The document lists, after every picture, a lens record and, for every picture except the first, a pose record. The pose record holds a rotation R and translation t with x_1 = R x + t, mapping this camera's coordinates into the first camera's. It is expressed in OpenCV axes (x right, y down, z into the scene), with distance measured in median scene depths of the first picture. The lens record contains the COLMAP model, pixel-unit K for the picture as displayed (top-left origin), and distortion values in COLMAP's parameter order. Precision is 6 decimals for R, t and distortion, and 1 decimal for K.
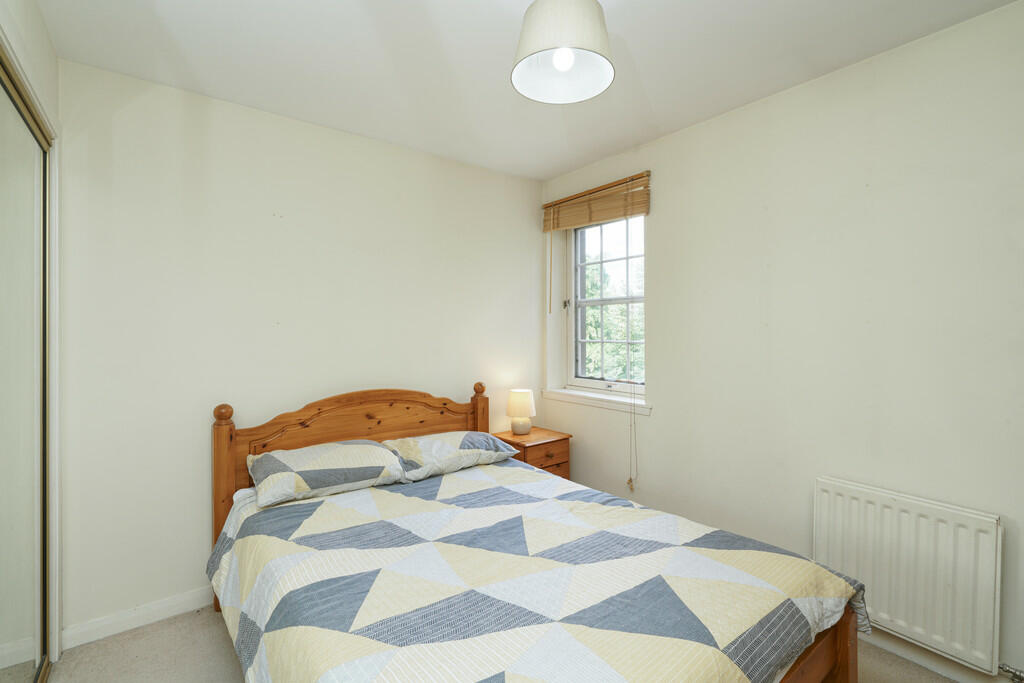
lens RADIAL K [[458.7, 0, 507.6], [0, 458.7, 340.6], [0, 0, 1]] dist [-0.002464, 0.000169]
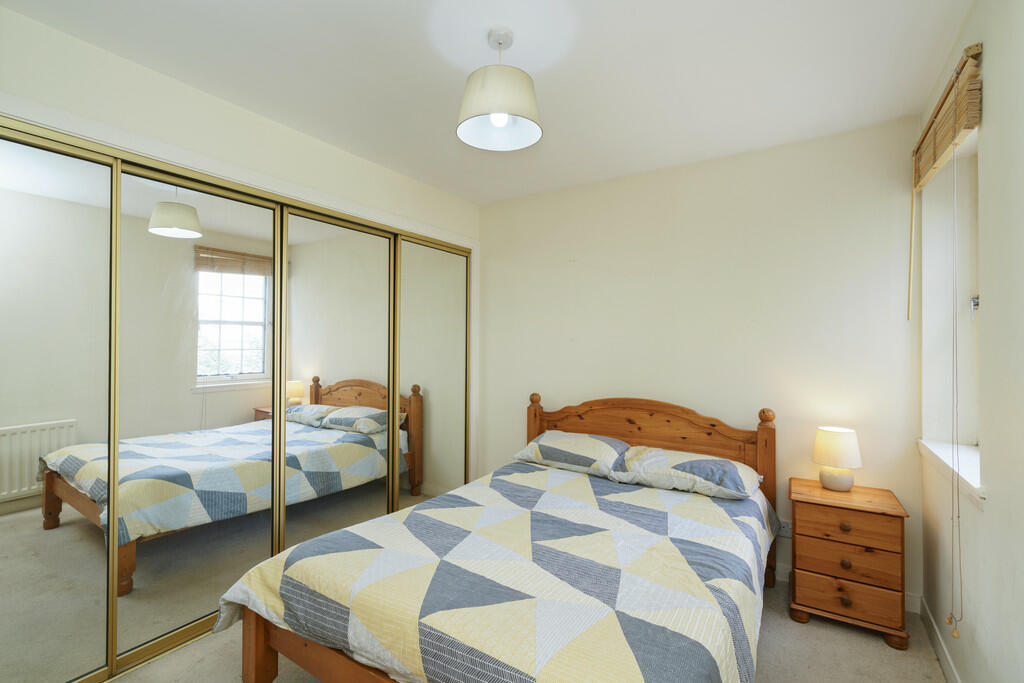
lens RADIAL K [[458.7, 0, 507.6], [0, 458.7, 340.6], [0, 0, 1]] dist [-0.002464, 0.000169]
pose [[0.324623, -0.007723, -0.945812, 0.789850], [-0.020475, 0.999675, -0.015190, -0.013773], [0.945622, 0.024296, 0.324359, 0.389075]]
